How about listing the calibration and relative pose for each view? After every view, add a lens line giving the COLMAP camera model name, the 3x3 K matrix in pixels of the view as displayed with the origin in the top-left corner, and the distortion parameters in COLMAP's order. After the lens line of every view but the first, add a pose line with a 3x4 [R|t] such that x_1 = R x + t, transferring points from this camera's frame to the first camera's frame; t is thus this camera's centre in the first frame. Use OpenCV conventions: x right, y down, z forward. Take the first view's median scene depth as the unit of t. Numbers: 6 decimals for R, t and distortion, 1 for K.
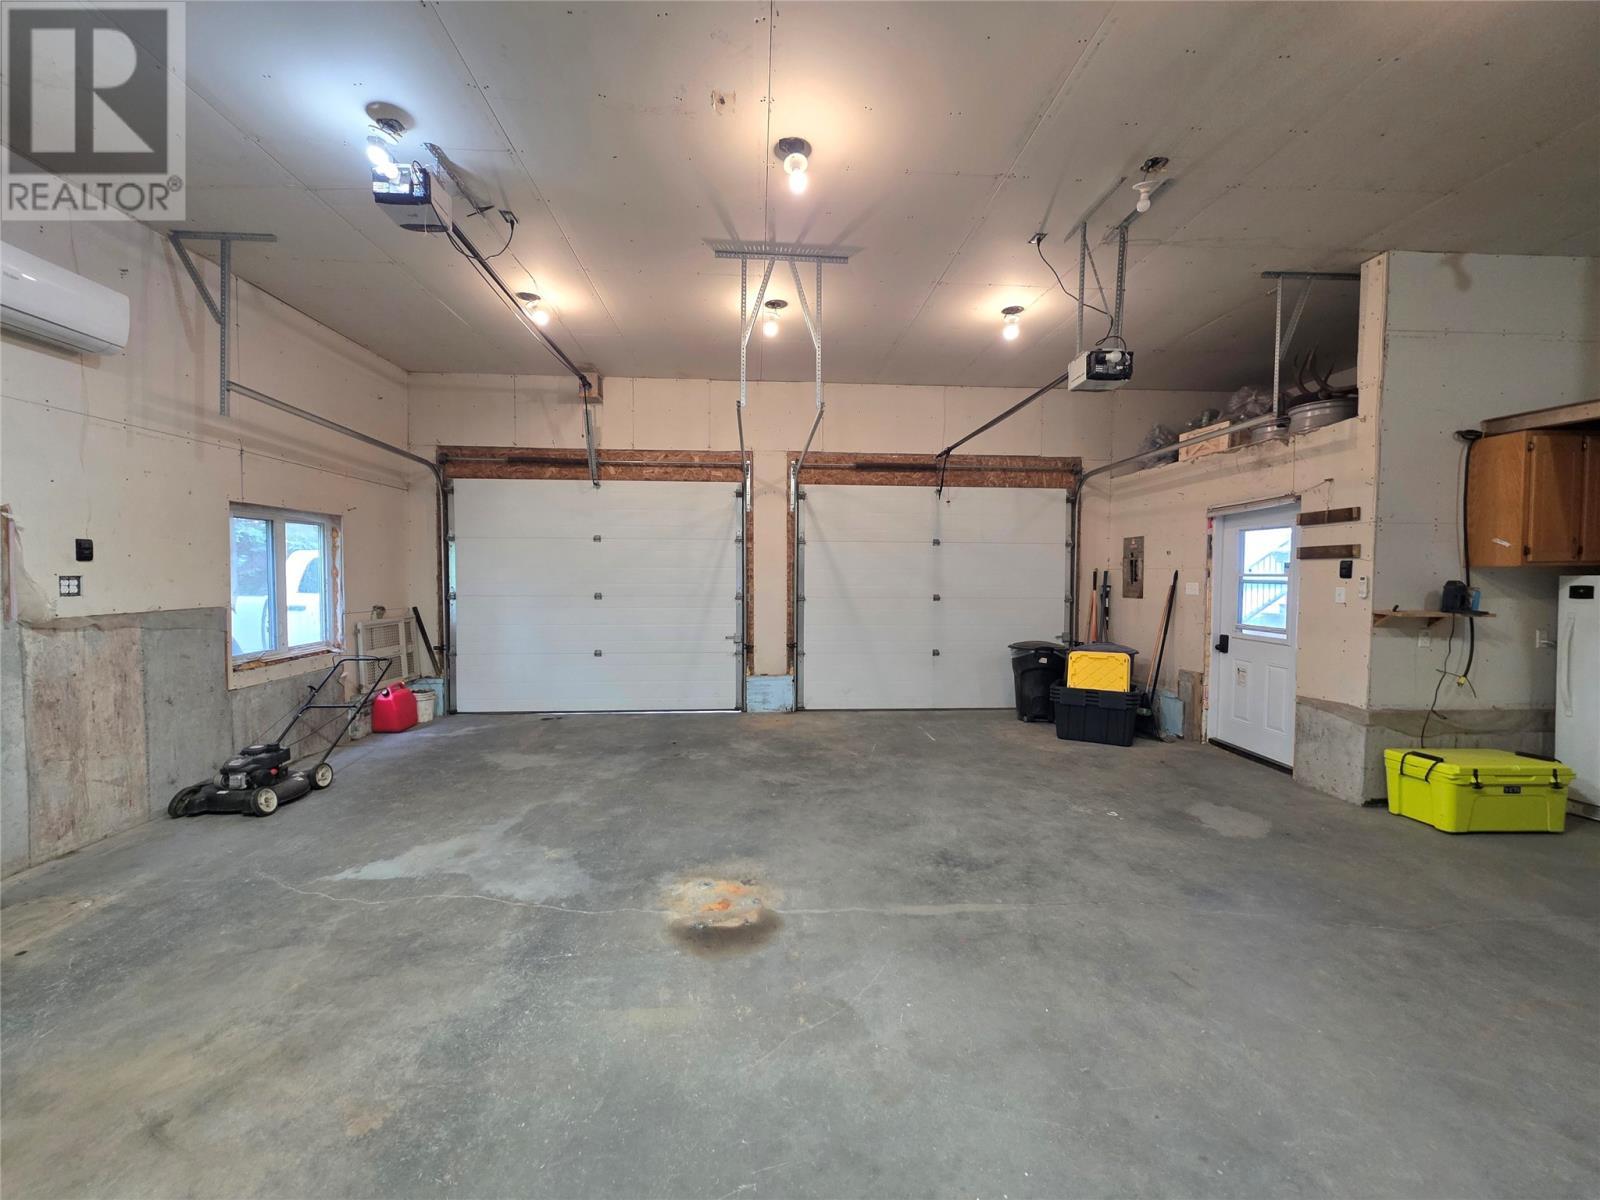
lens RADIAL K [[634.6, 0, 796.0], [0, 634.6, 595.9], [0, 0, 1]] dist [0.002141, 0.000253]
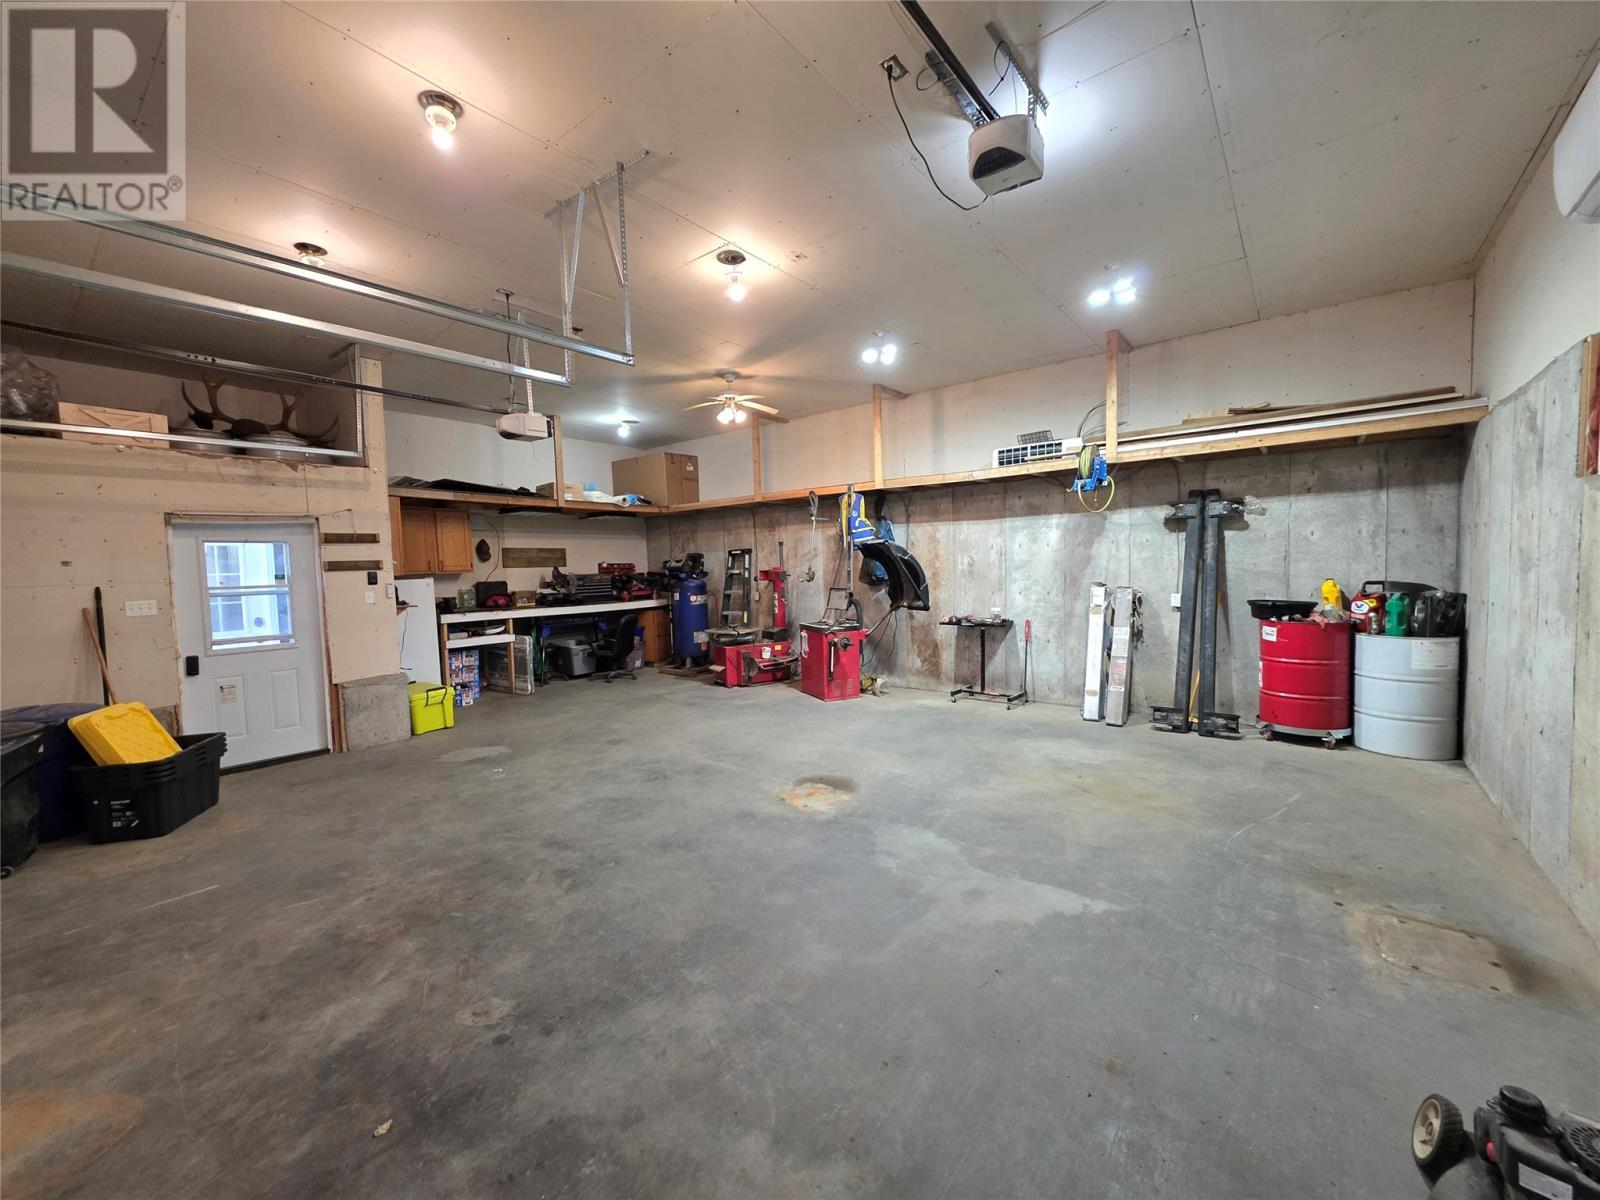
lens RADIAL K [[623.4, 0, 796.8], [0, 623.4, 595.9], [0, 0, 1]] dist [-0.001427, -0.000056]
pose [[-0.739355, -0.016697, 0.673109, -0.917413], [0.050658, 0.995480, 0.080337, -0.084205], [-0.671407, 0.093496, -0.735167, 1.770353]]
